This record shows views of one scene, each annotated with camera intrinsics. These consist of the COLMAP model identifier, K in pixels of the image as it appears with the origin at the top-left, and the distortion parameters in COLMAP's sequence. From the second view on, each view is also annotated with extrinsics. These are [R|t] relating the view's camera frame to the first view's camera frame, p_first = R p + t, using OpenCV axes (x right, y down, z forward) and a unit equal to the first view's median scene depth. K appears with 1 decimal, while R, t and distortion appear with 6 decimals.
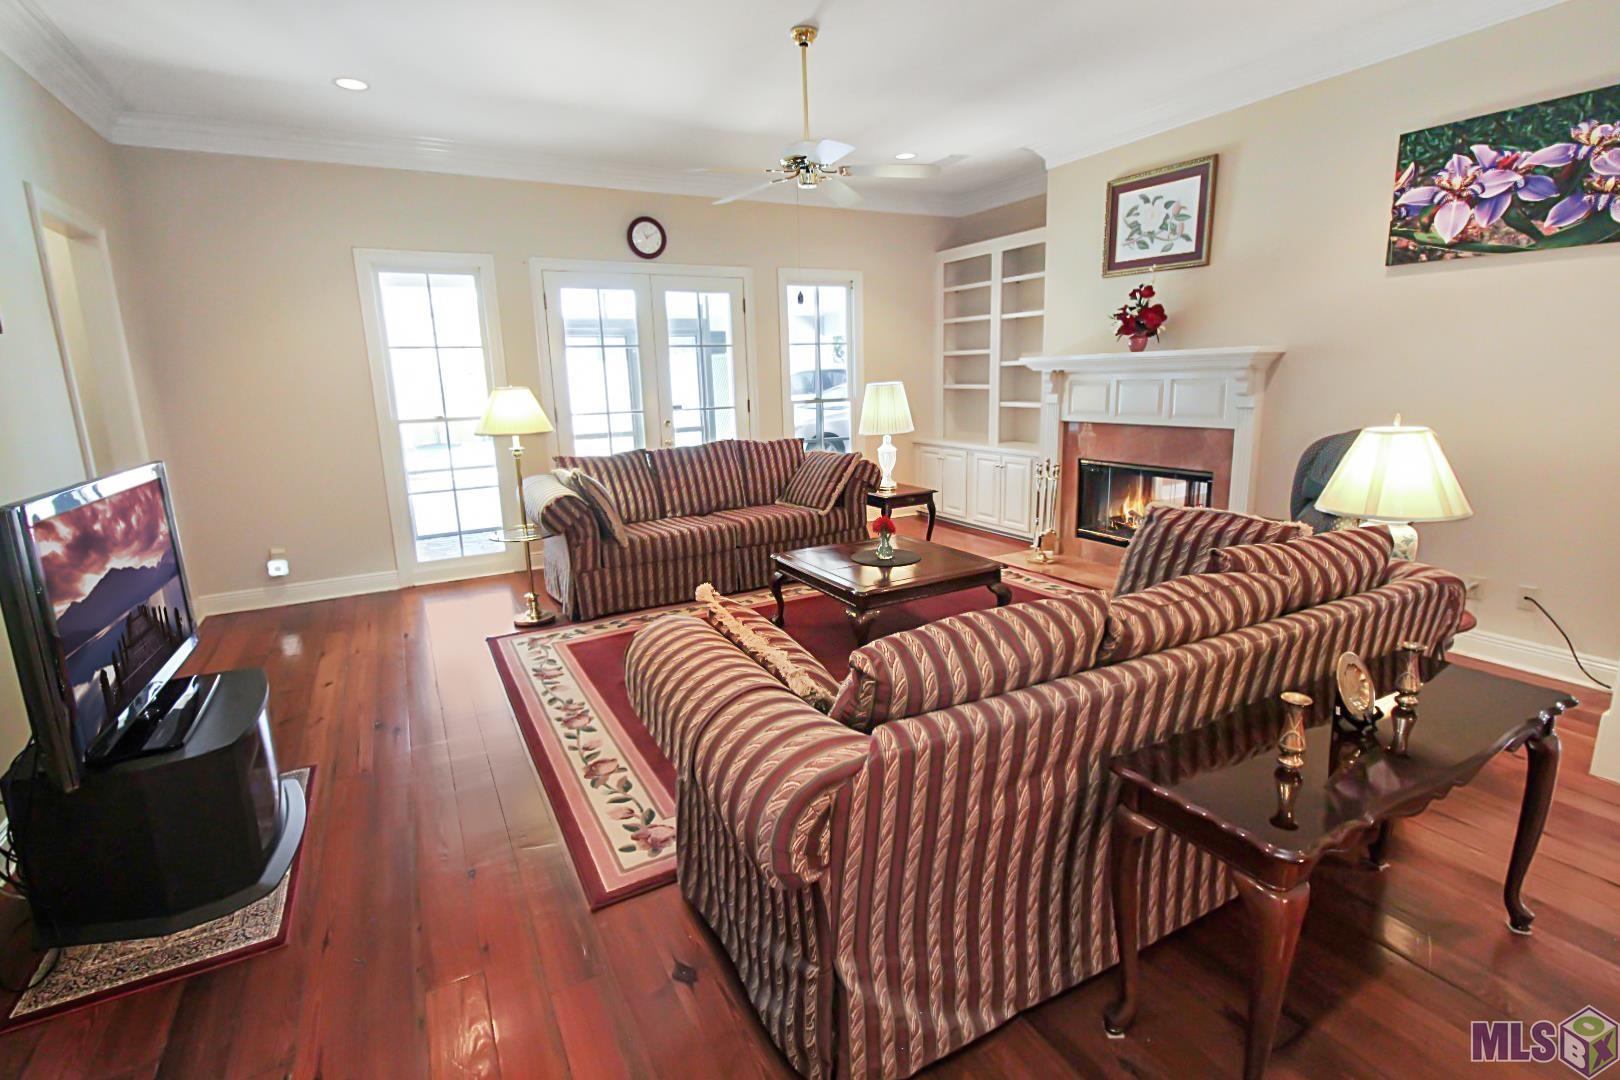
lens RADIAL K [[776.7, 0, 813.8], [0, 776.7, 524.3], [0, 0, 1]] dist [0.013657, -0.008190]
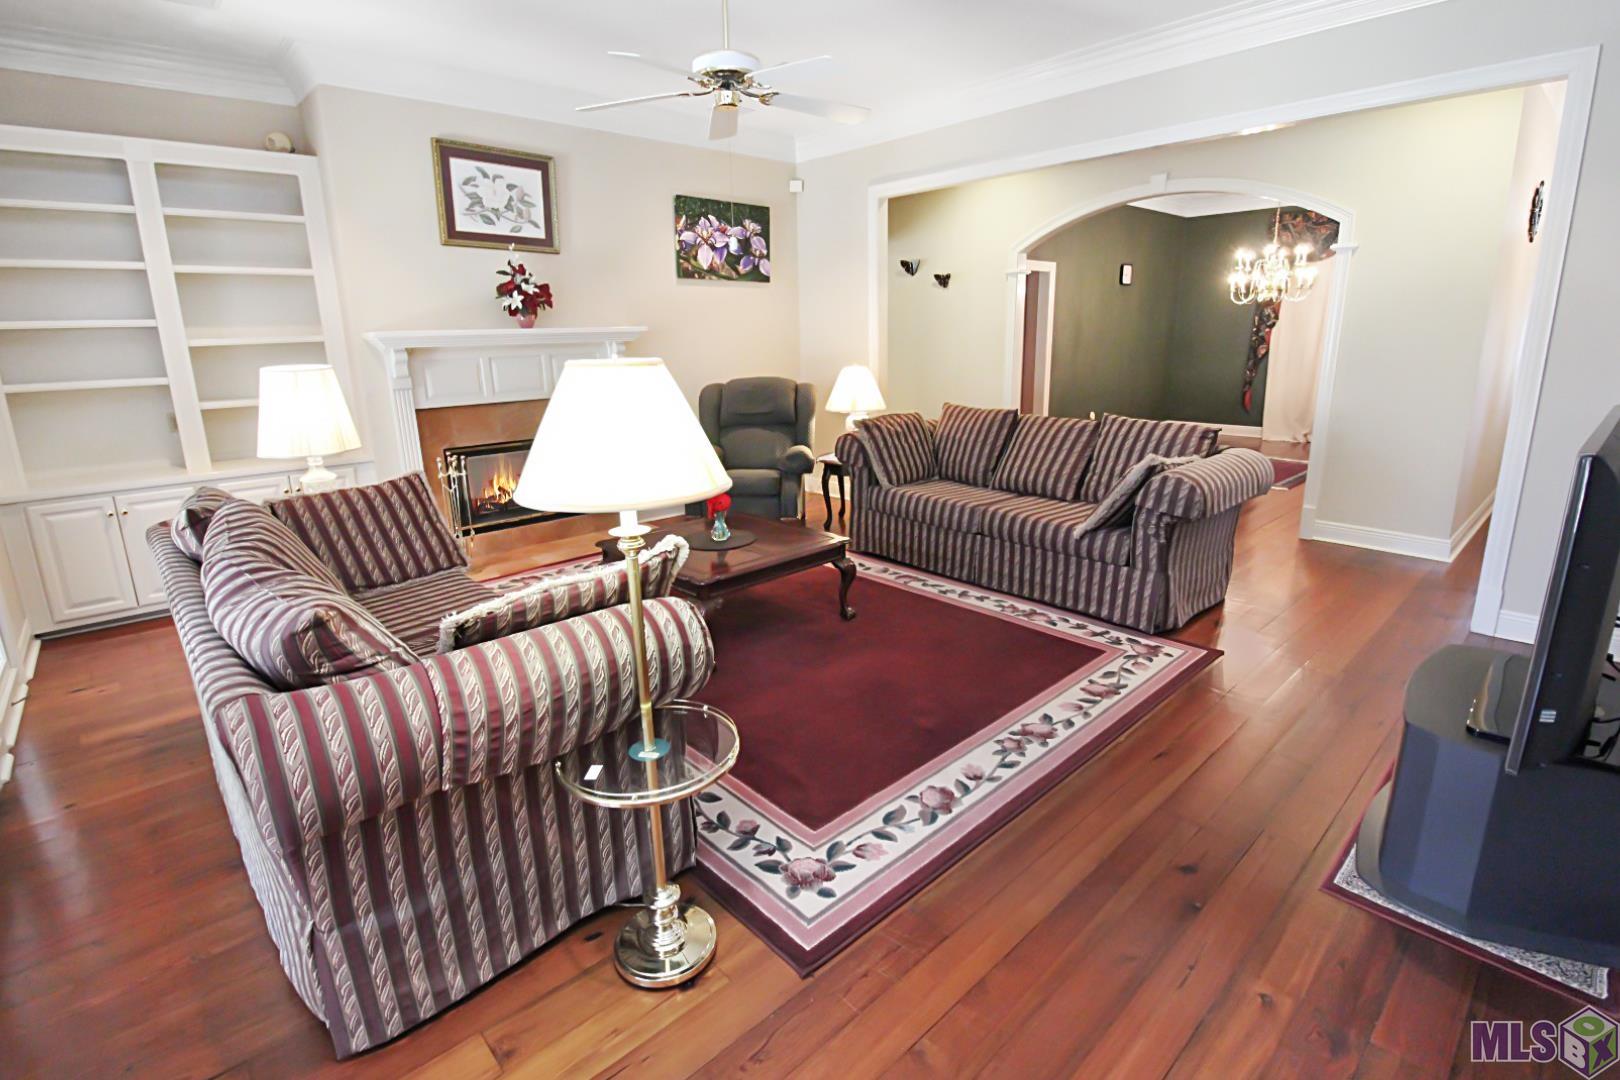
lens RADIAL K [[776.7, 0, 813.9], [0, 776.7, 507.0], [0, 0, 1]] dist [0.013657, -0.008190]
pose [[-0.258760, -0.184826, 0.948094, -0.904154], [0.212767, 0.946510, 0.242587, -0.219293], [-0.942217, 0.264495, -0.205595, 1.199674]]
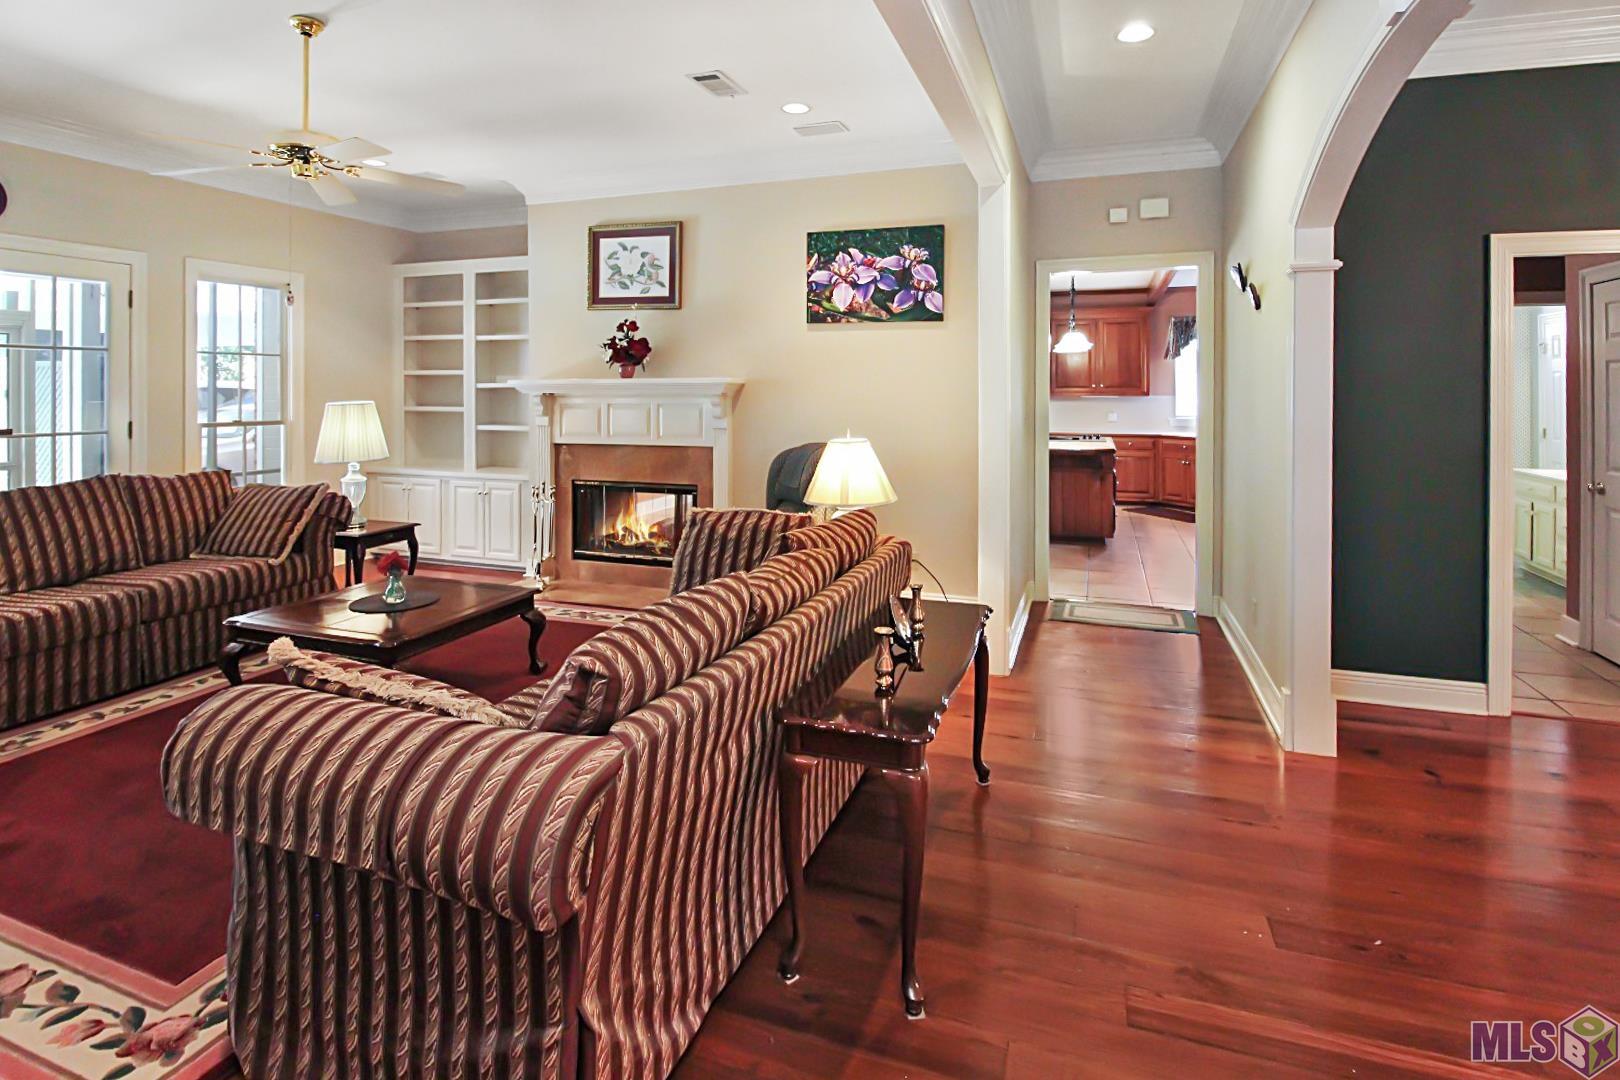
lens RADIAL K [[776.7, 0, 863.9], [0, 776.7, 390.7], [0, 0, 1]] dist [0.013657, -0.008190]
pose [[0.737172, 0.027394, 0.675150, -0.096802], [0.110077, 0.980962, -0.159992, 0.008335], [-0.666679, 0.192260, 0.720121, -0.006867]]
